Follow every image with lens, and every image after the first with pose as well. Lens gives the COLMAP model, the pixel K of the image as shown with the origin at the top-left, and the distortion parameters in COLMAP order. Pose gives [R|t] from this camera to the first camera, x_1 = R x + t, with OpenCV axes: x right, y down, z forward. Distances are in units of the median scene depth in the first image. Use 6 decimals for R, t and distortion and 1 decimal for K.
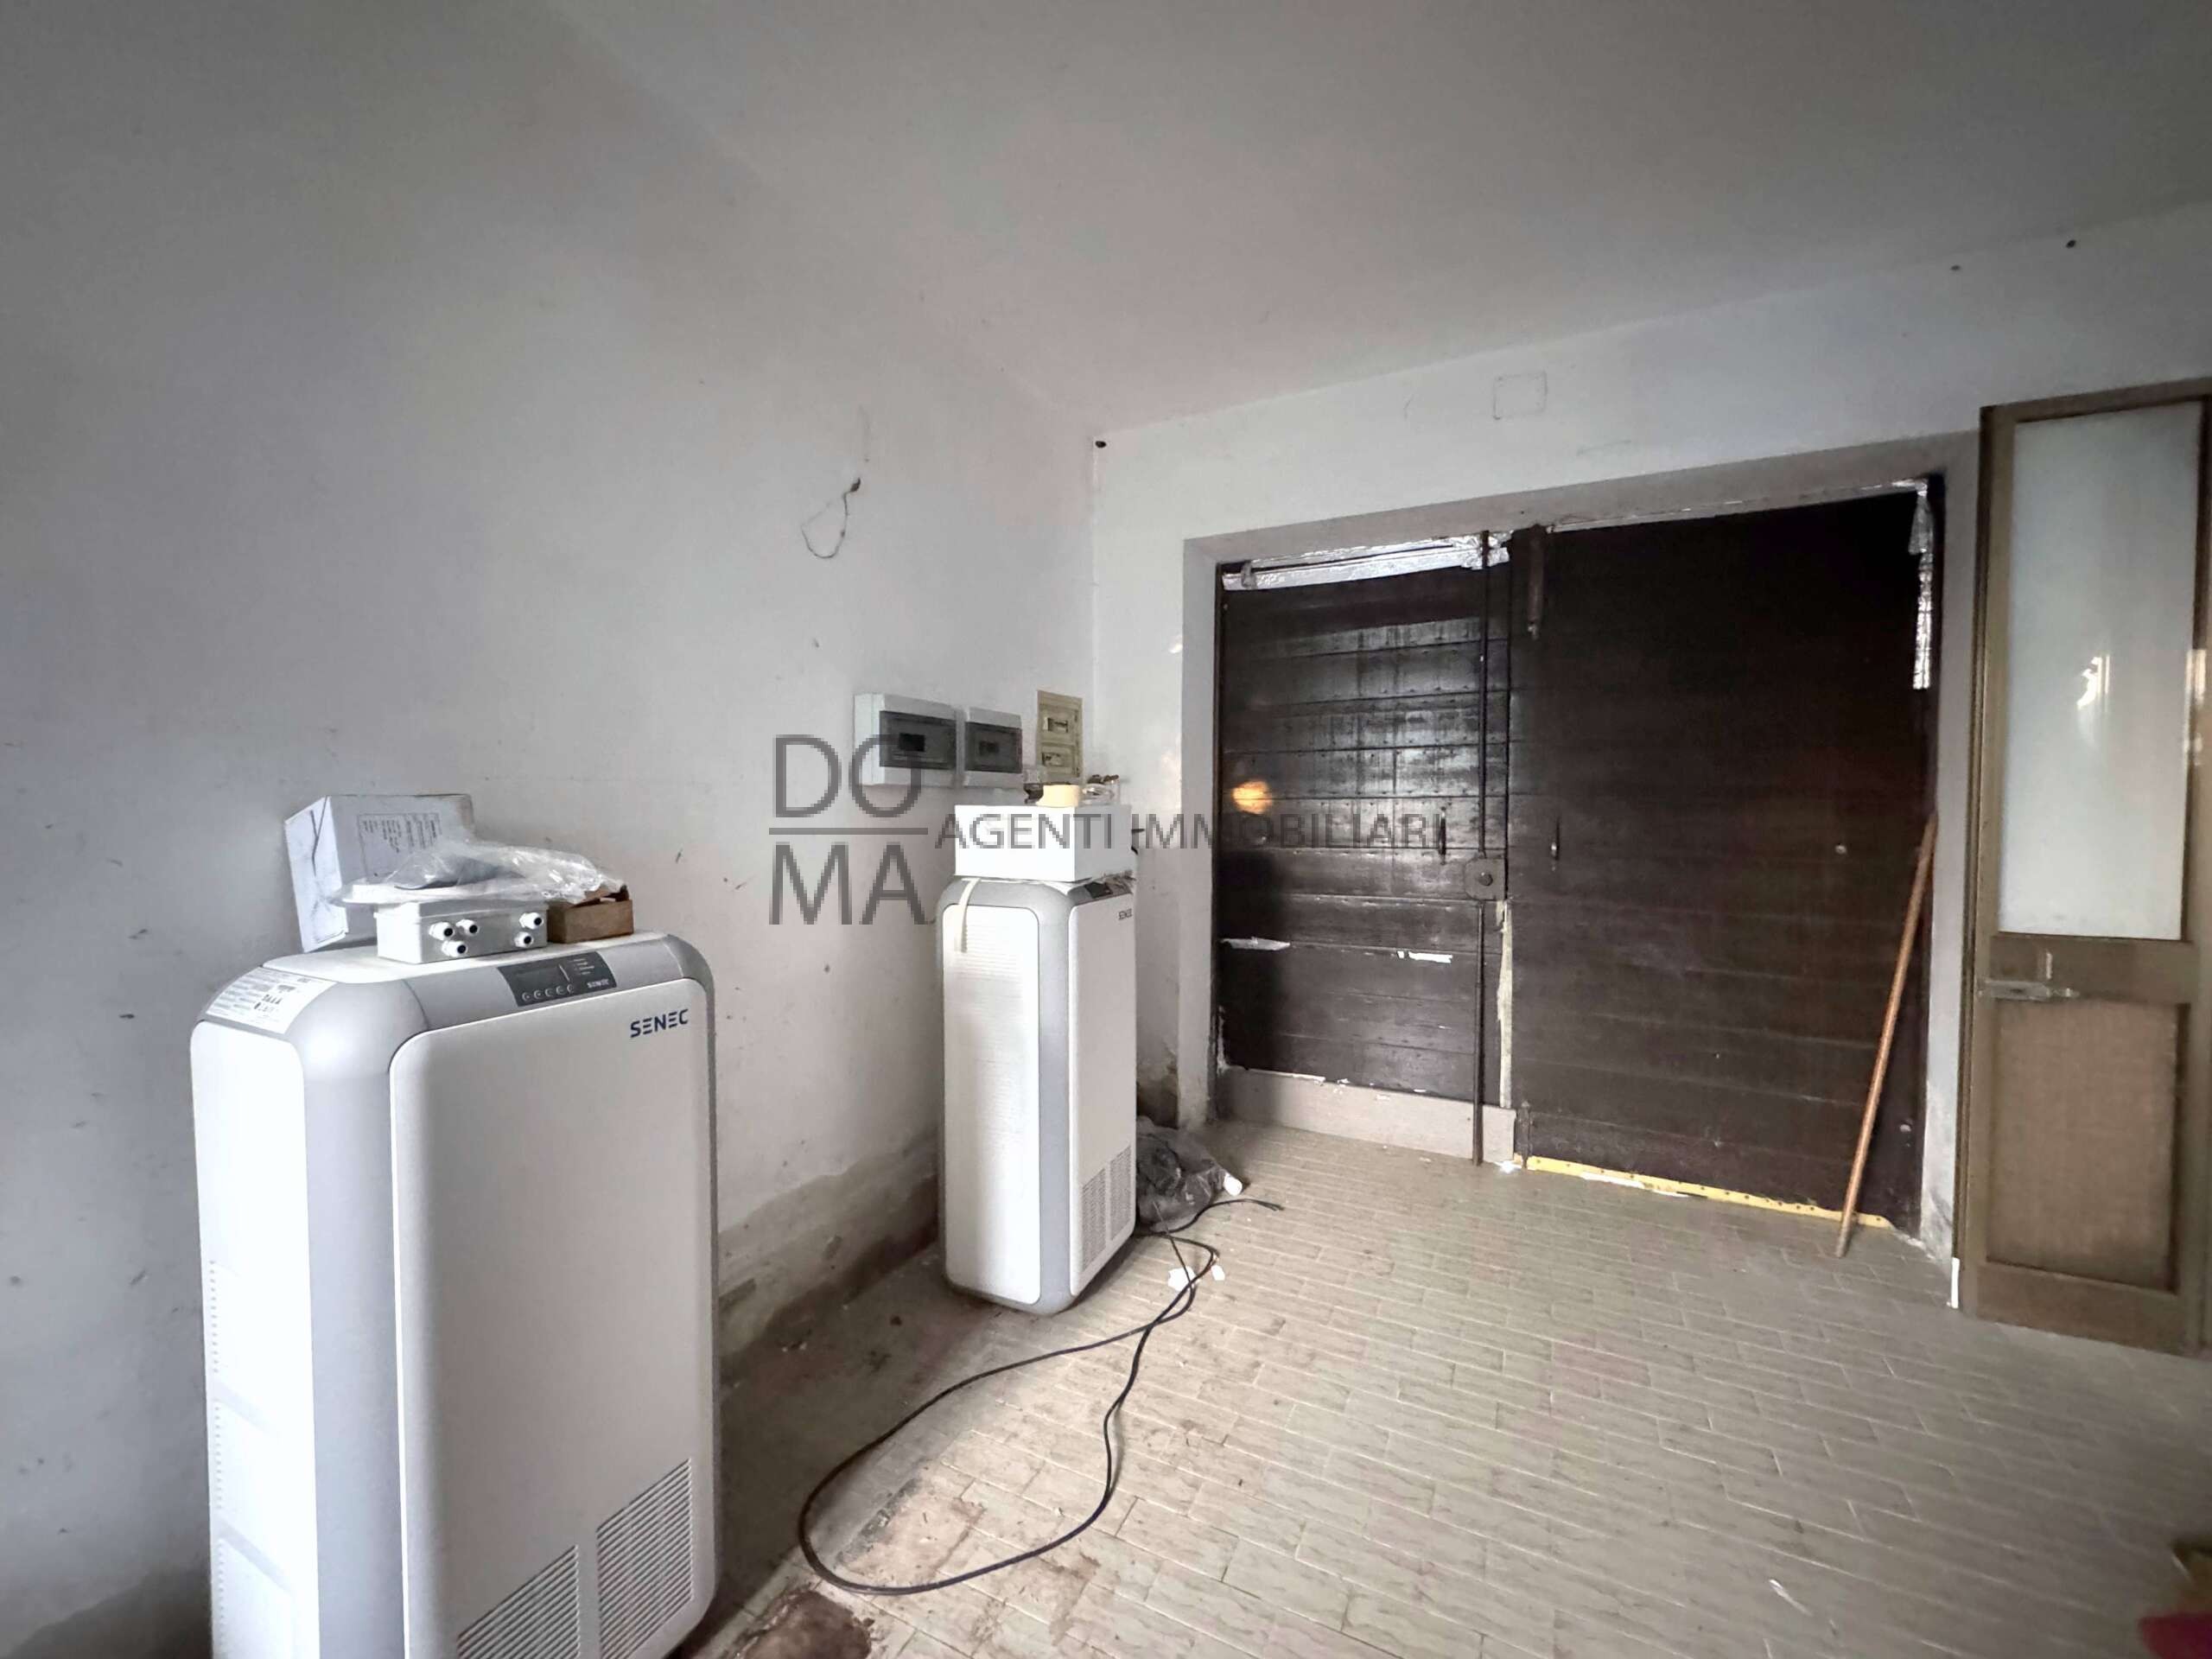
lens RADIAL K [[874.8, 0, 1103.0], [0, 874.8, 834.5], [0, 0, 1]] dist [-0.002131, -0.000067]
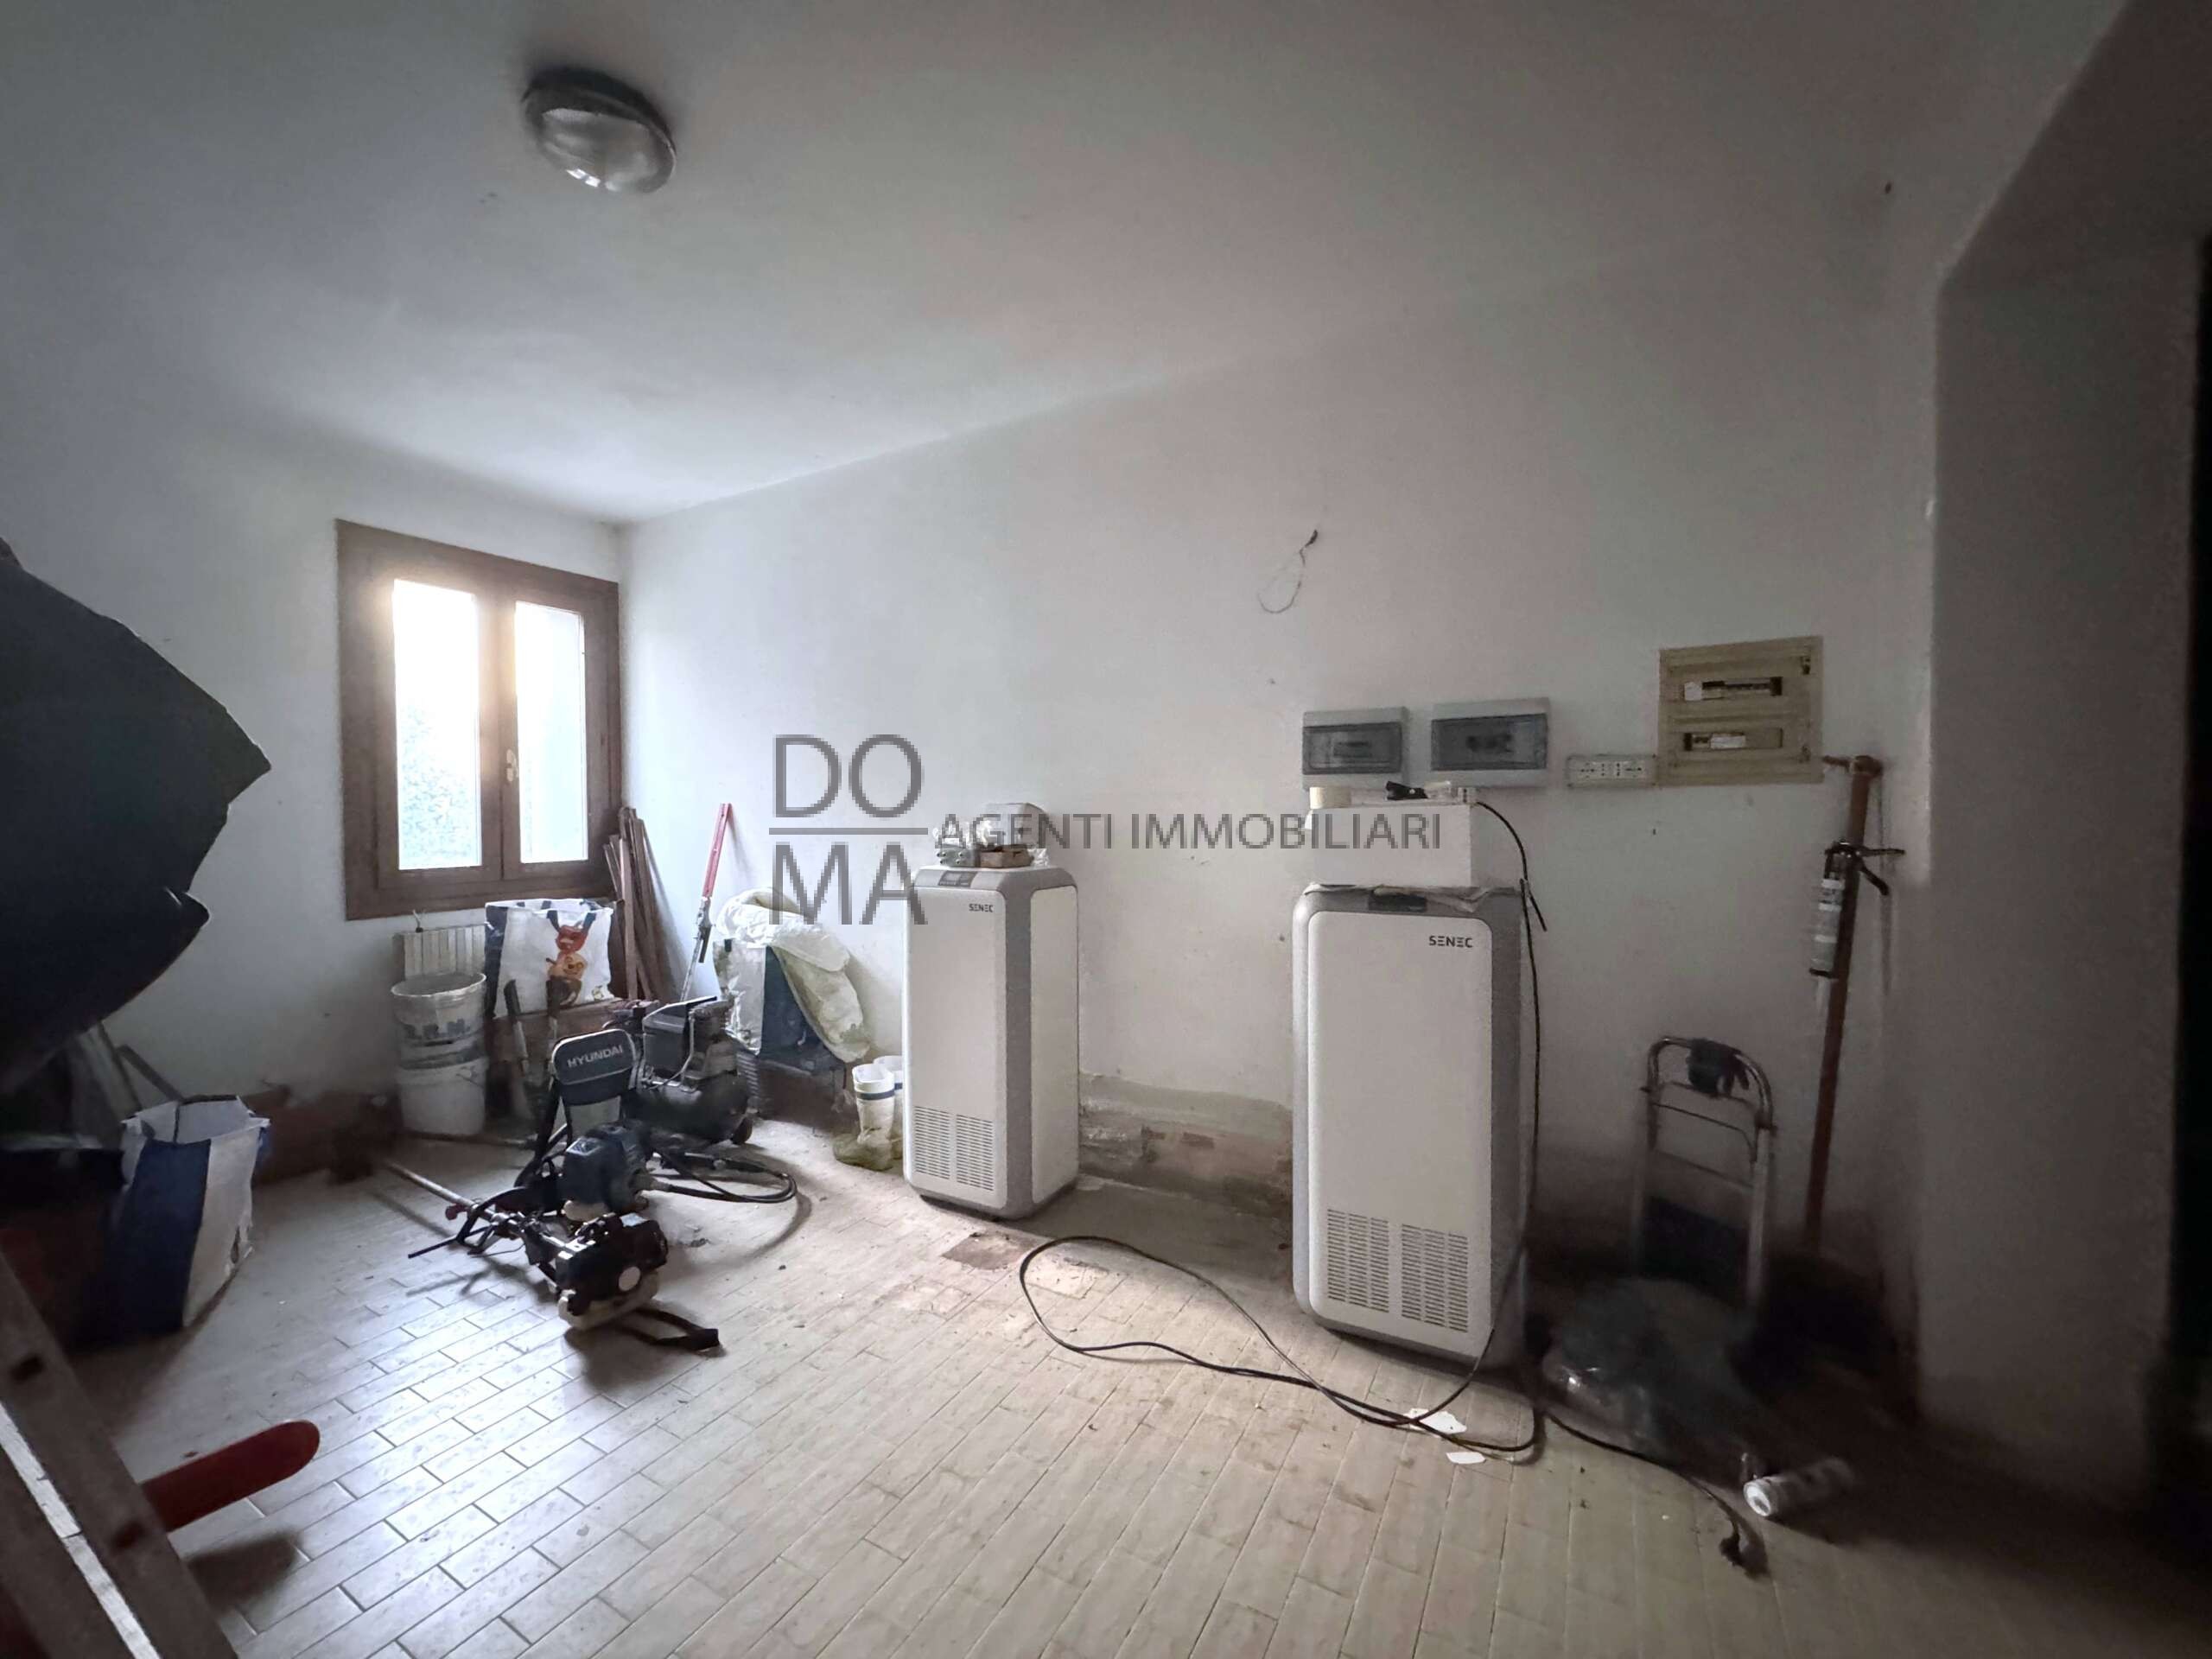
lens RADIAL K [[878.6, 0, 1106.0], [0, 878.6, 829.5], [0, 0, 1]] dist [-0.000318, 0.000043]
pose [[-0.044455, 0.026879, -0.998650, 0.931264], [-0.031649, 0.999098, 0.028300, -0.028808], [0.998510, 0.032864, -0.043564, 0.785083]]
